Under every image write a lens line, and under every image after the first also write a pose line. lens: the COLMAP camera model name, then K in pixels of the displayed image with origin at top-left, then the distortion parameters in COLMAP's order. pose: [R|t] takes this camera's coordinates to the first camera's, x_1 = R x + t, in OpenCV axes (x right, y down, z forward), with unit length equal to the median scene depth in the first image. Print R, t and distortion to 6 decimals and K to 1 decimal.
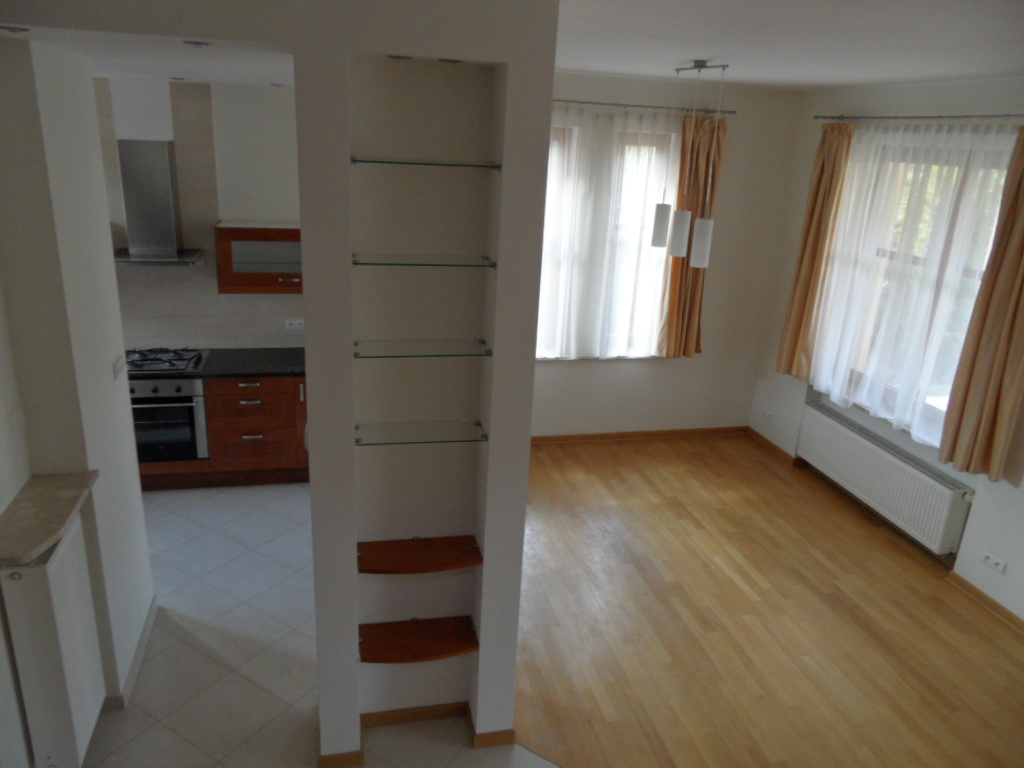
lens RADIAL K [[748.8, 0, 512.0], [0, 748.8, 384.0], [0, 0, 1]] dist [-0.009668, -0.001550]
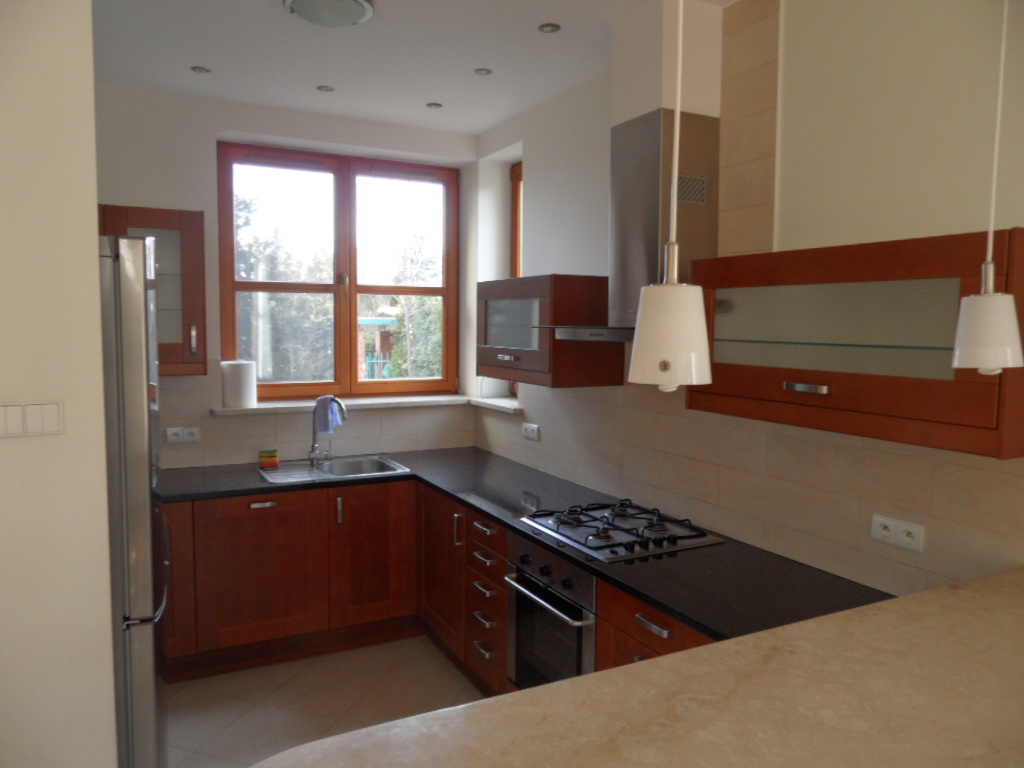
lens RADIAL K [[748.8, 0, 512.0], [0, 748.8, 384.0], [0, 0, 1]] dist [-0.009668, -0.001550]
pose [[0.235605, 0.027017, -0.971473, 0.022948], [-0.310005, 0.949483, -0.048778, -0.077412], [0.921079, 0.312654, 0.232079, 0.772156]]
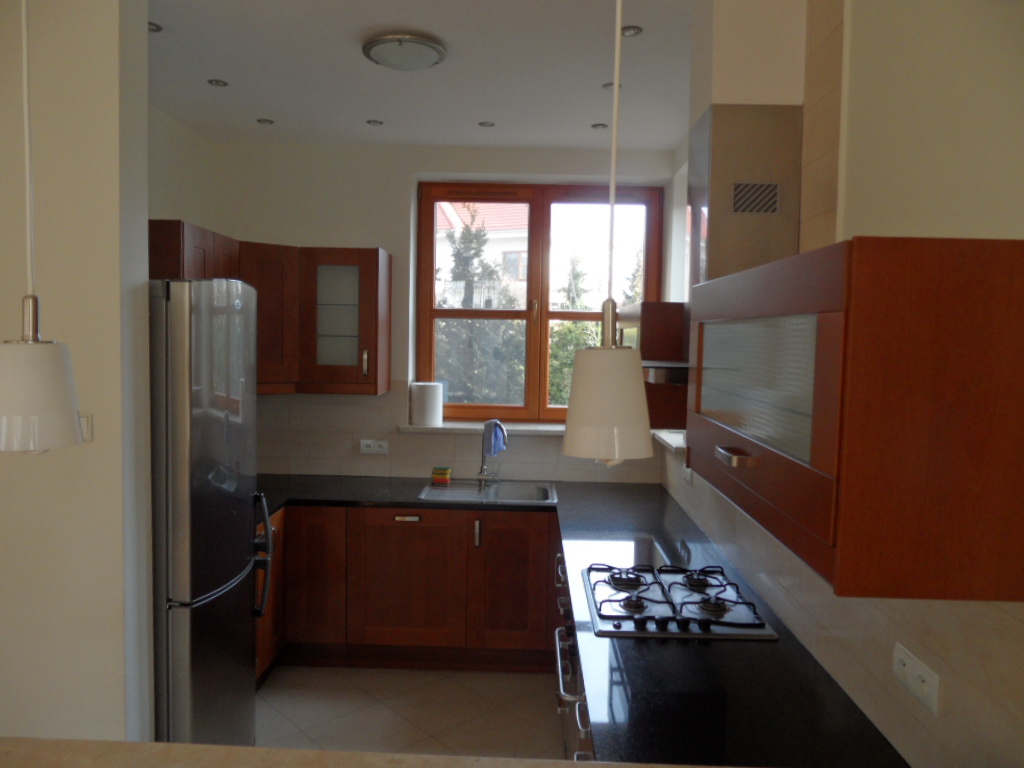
lens RADIAL K [[748.8, 0, 512.0], [0, 748.8, 384.0], [0, 0, 1]] dist [-0.009668, -0.001550]
pose [[-0.264195, 0.001016, -0.964469, -0.008875], [-0.345112, 0.933688, 0.095520, -0.157335], [0.900610, 0.358085, -0.246325, 0.966081]]
